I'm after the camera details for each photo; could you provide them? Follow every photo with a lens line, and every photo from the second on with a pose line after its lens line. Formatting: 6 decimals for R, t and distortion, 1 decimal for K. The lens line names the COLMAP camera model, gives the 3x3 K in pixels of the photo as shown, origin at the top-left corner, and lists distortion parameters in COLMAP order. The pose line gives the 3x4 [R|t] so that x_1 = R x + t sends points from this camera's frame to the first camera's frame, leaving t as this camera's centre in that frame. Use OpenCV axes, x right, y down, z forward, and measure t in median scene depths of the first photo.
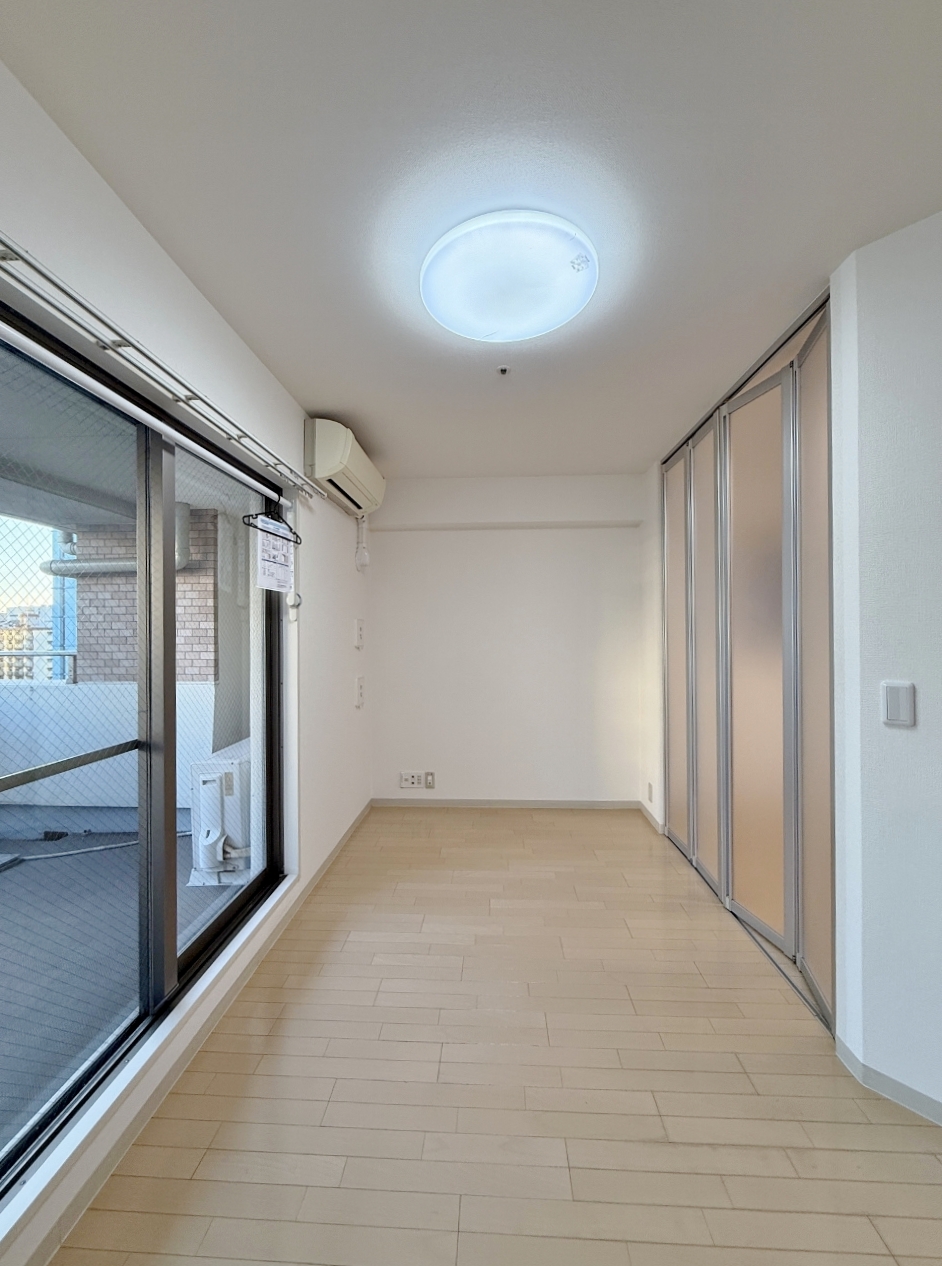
lens RADIAL K [[506.1, 0, 473.7], [0, 506.1, 630.7], [0, 0, 1]] dist [-0.002363, 0.001032]
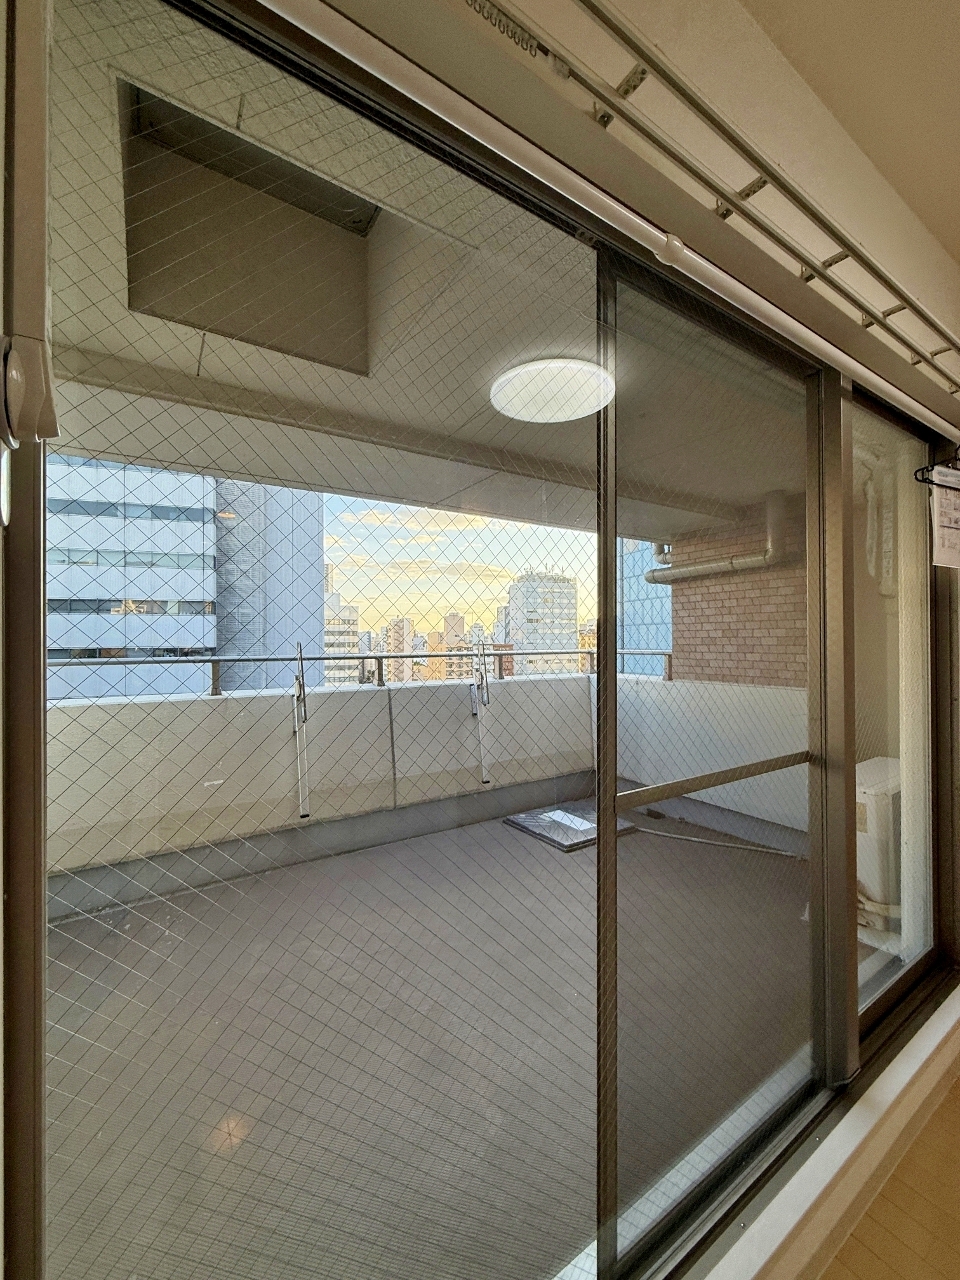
lens RADIAL K [[511.7, 0, 488.4], [0, 511.7, 640.4], [0, 0, 1]] dist [-0.002363, 0.001032]
pose [[0.592209, 0.002897, -0.805779, -0.175297], [0.003750, 0.999973, 0.006351, 0.012726], [0.805776, -0.006783, 0.592182, 0.037166]]
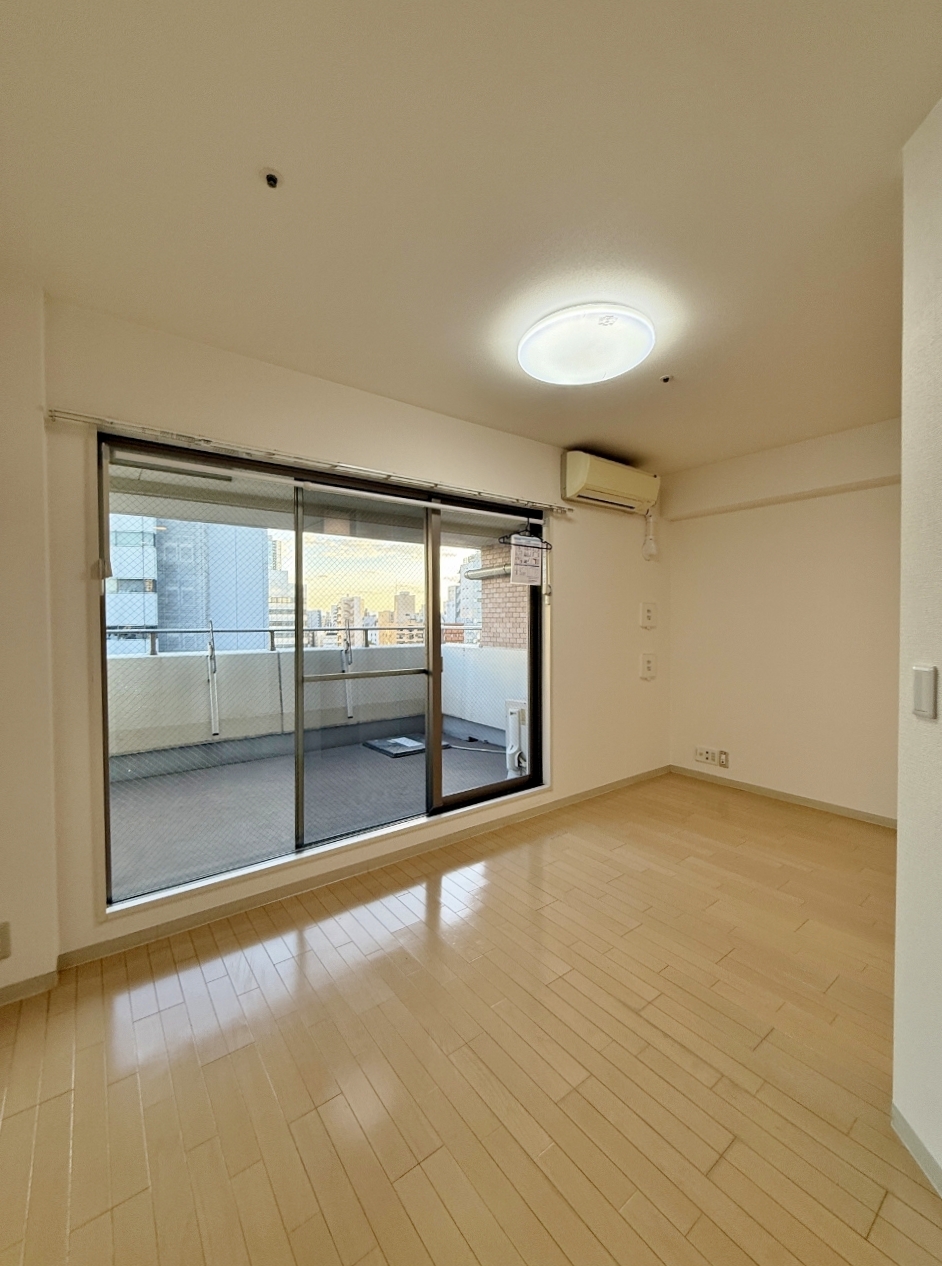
lens RADIAL K [[506.1, 0, 474.1], [0, 506.1, 630.6], [0, 0, 1]] dist [-0.002363, 0.001032]
pose [[0.646912, 0.020174, -0.762298, 0.540296], [0.002126, 0.999598, 0.028258, 0.010363], [0.762562, -0.019901, 0.646609, -0.054564]]
